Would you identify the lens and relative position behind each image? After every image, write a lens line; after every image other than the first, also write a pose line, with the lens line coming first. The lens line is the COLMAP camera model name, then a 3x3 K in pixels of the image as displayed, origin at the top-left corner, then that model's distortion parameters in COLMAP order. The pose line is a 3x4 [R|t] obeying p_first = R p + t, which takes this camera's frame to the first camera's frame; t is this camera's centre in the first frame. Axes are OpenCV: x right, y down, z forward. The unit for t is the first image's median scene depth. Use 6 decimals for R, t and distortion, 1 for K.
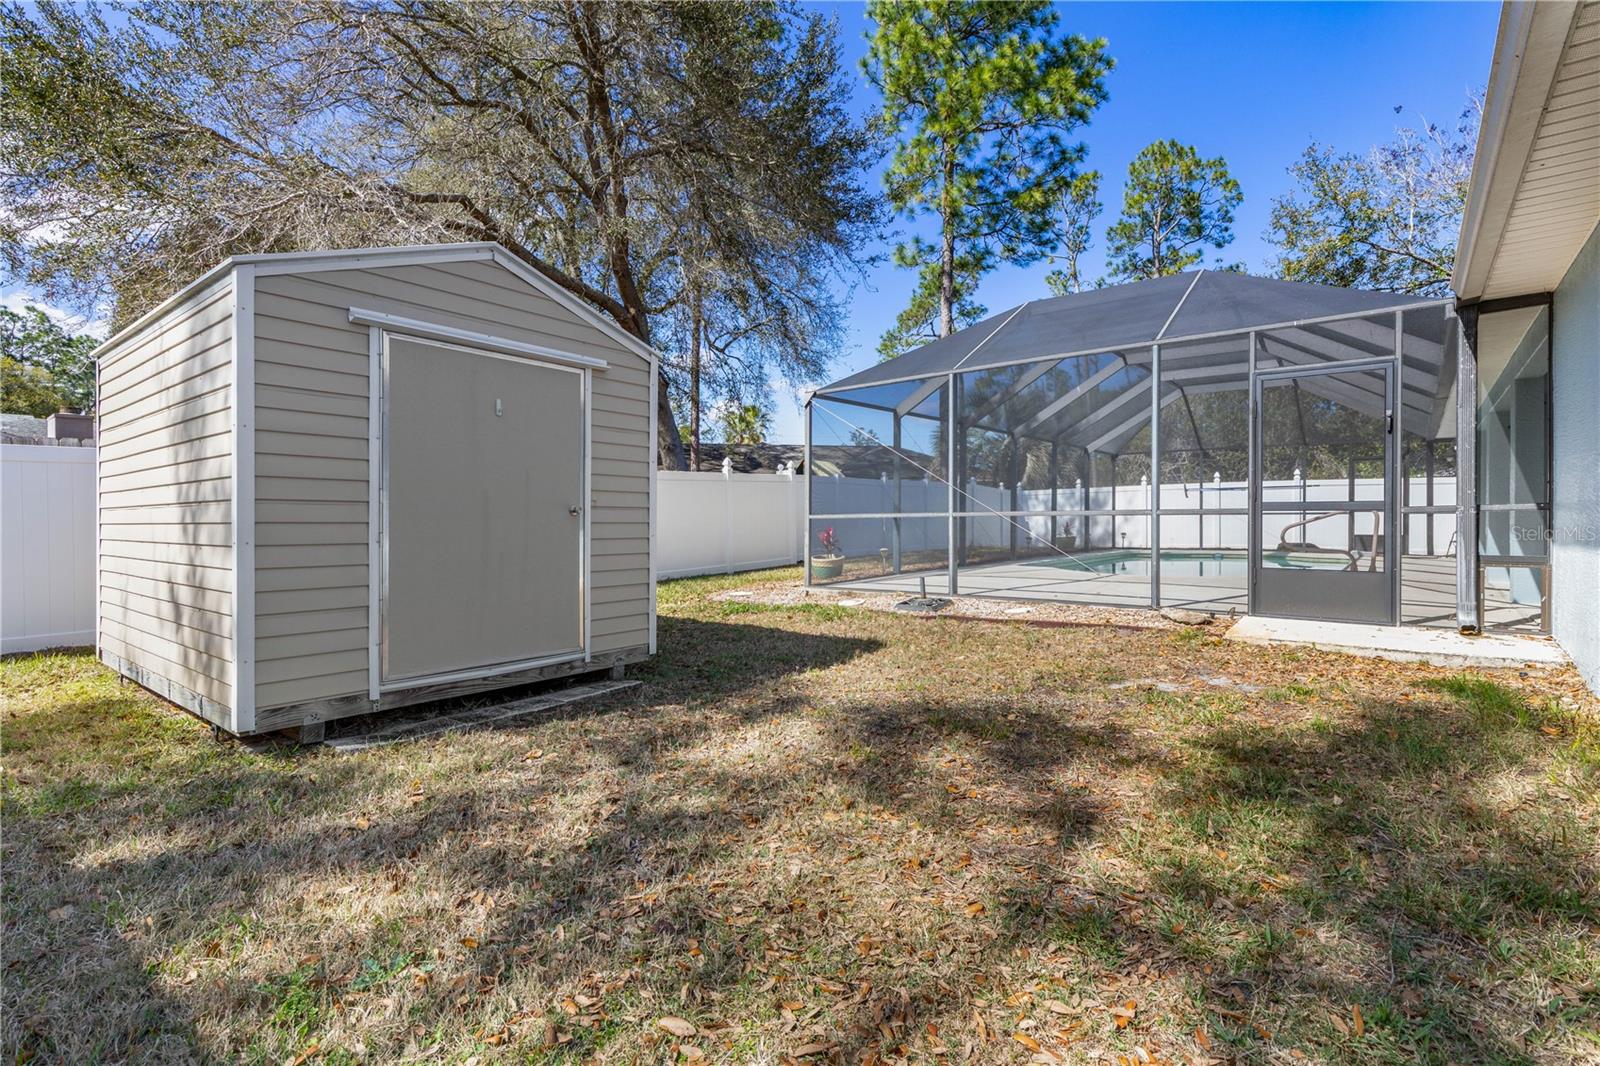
lens RADIAL K [[730.9, 0, 817.1], [0, 730.9, 521.0], [0, 0, 1]] dist [0.006908, -0.001494]
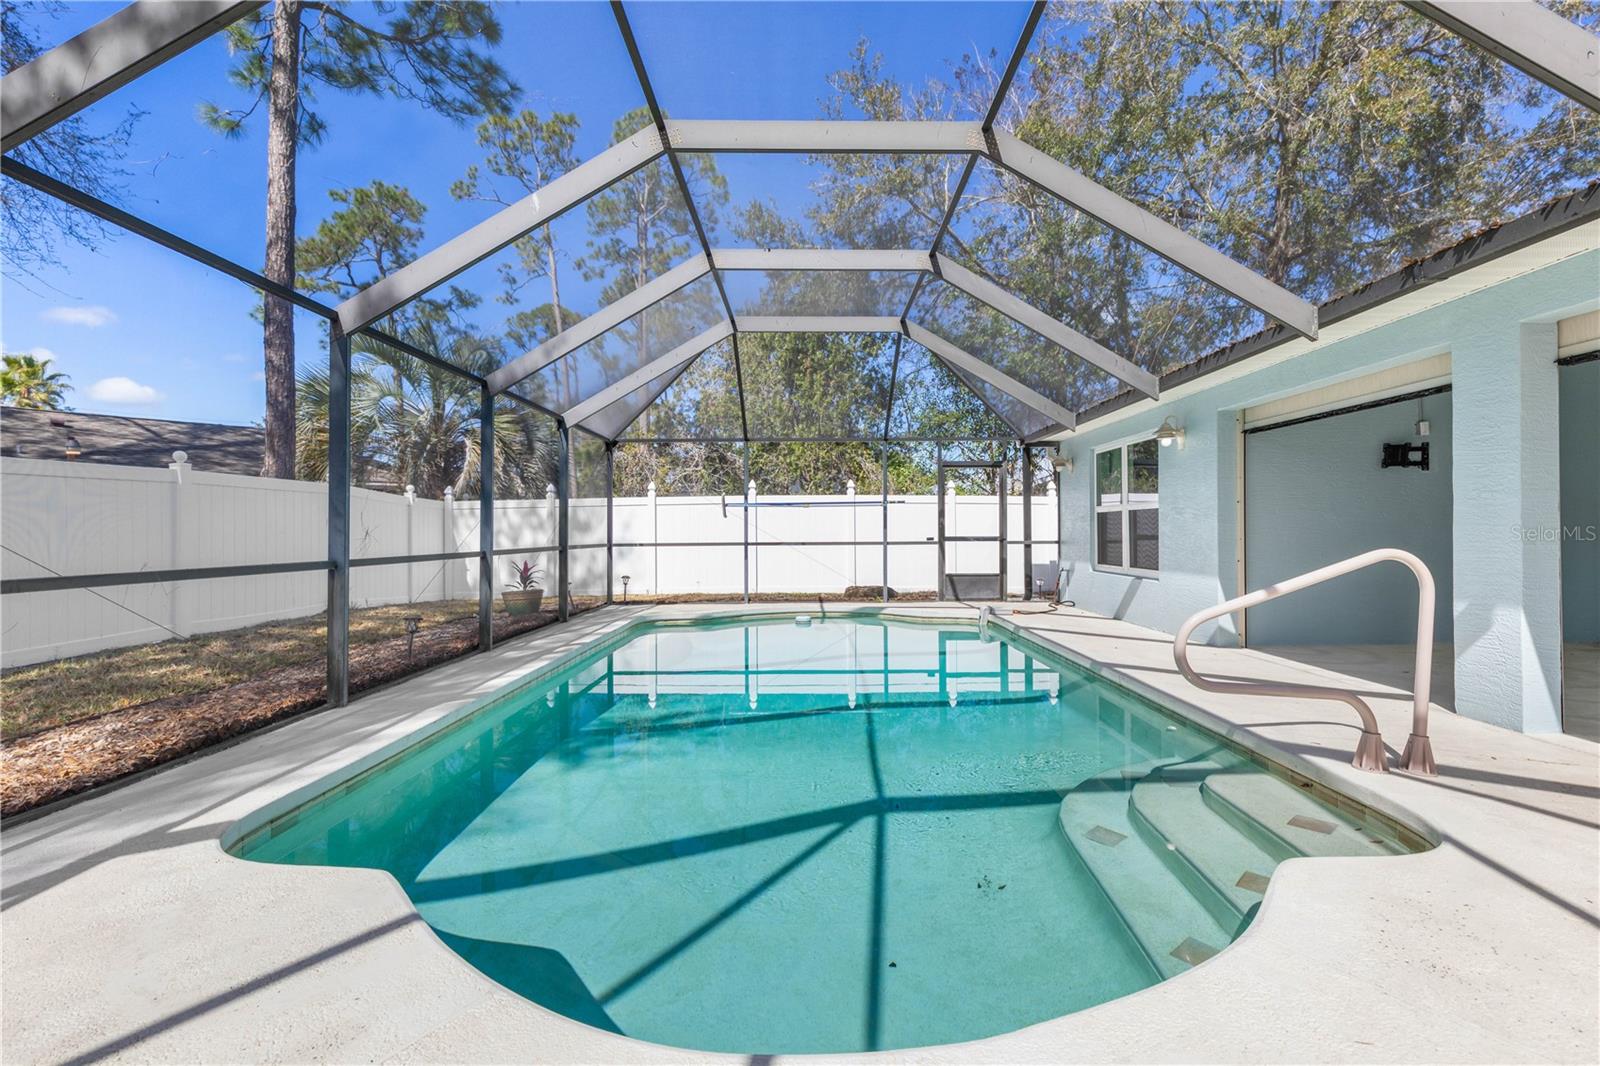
lens RADIAL K [[730.9, 0, 823.5], [0, 730.9, 526.8], [0, 0, 1]] dist [0.006908, -0.001494]
pose [[0.770398, 0.002314, 0.637559, 0.148632], [0.006480, 0.999913, -0.011459, -0.014150], [-0.637530, 0.012959, 0.770317, 0.396513]]
